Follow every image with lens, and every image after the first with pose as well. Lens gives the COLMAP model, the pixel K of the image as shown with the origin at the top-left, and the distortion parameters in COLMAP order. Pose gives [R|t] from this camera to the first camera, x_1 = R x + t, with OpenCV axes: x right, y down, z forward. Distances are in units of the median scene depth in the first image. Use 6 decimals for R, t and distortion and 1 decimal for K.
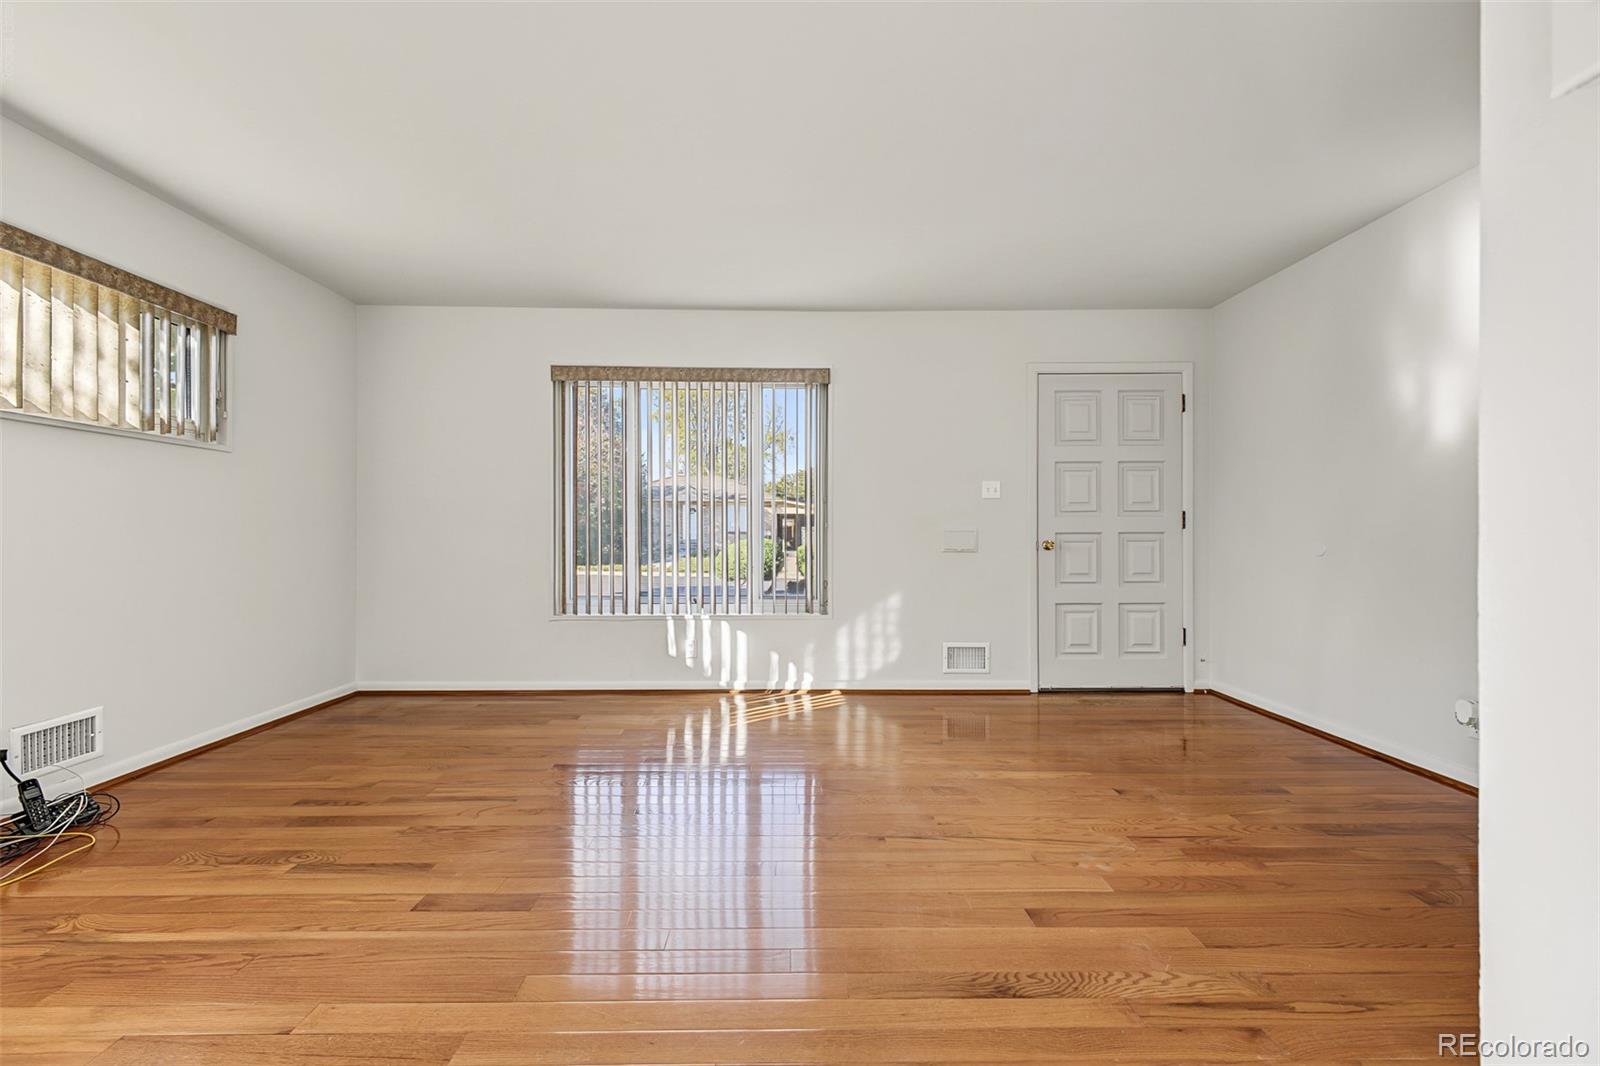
lens RADIAL K [[643.7, 0, 793.8], [0, 643.7, 530.8], [0, 0, 1]] dist [0.009333, -0.000386]
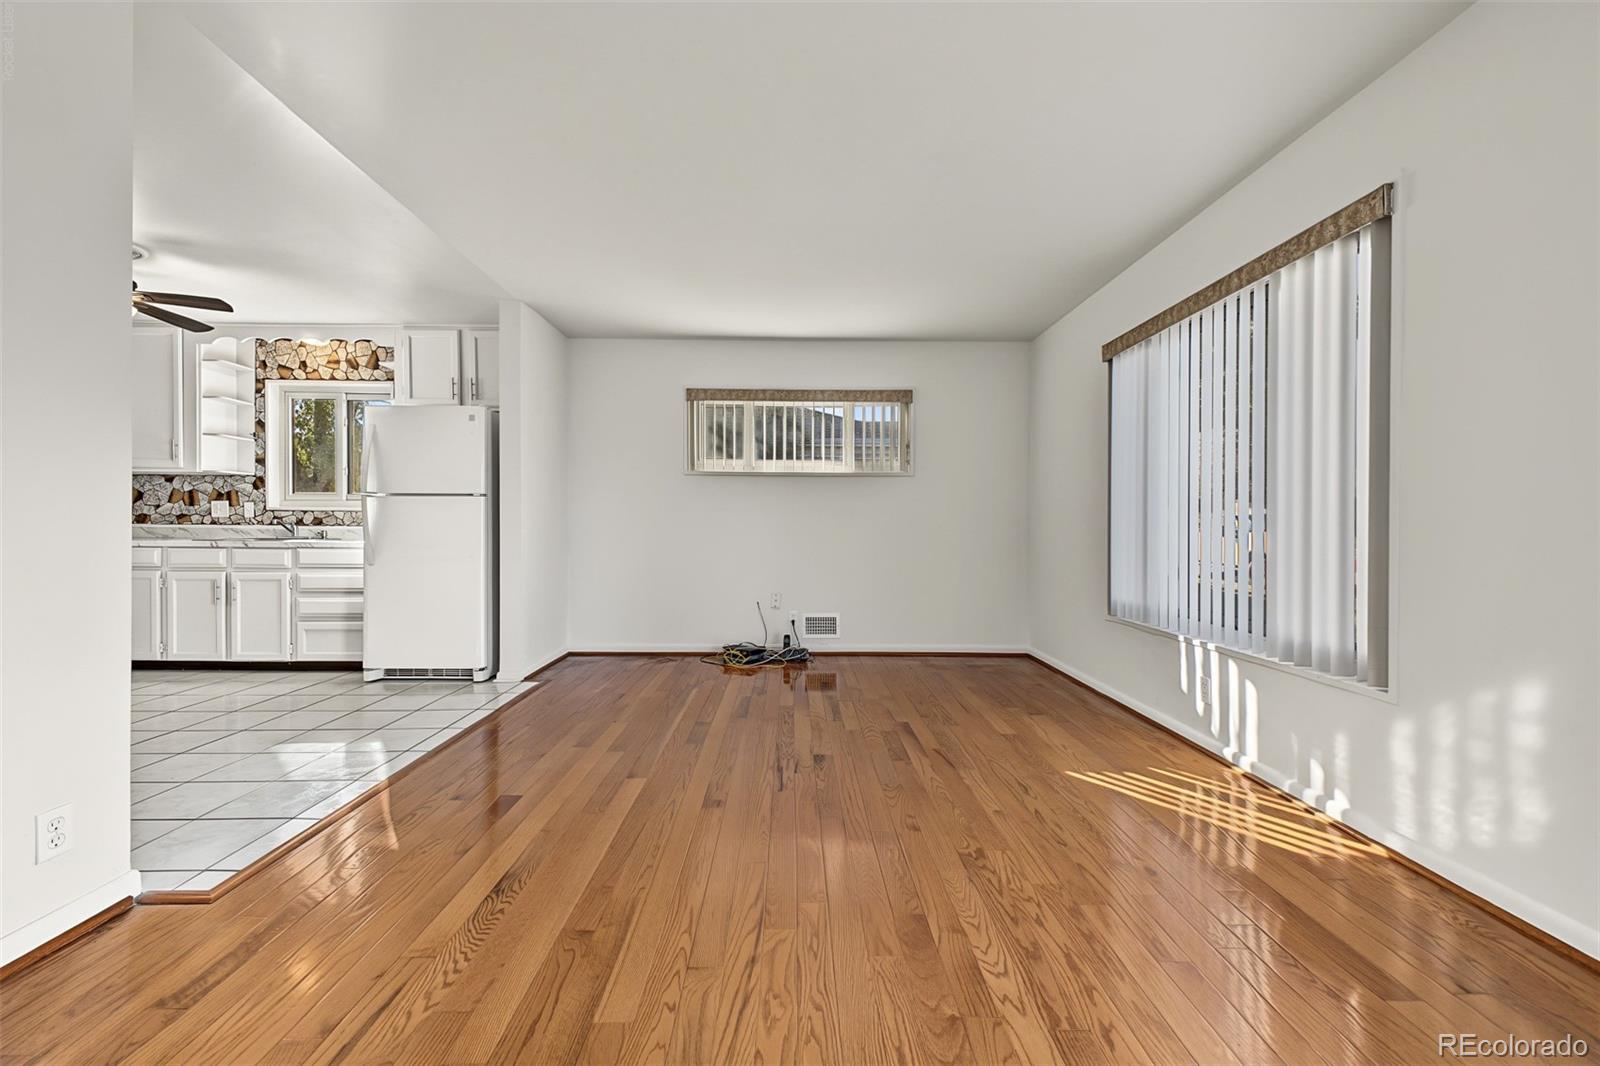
lens RADIAL K [[643.7, 0, 803.9], [0, 643.7, 525.9], [0, 0, 1]] dist [0.009333, -0.000386]
pose [[-0.014587, -0.004908, -0.999882, 0.646382], [0.003435, 0.999982, -0.004958, 0.009175], [0.999888, -0.003507, -0.014570, 0.668562]]
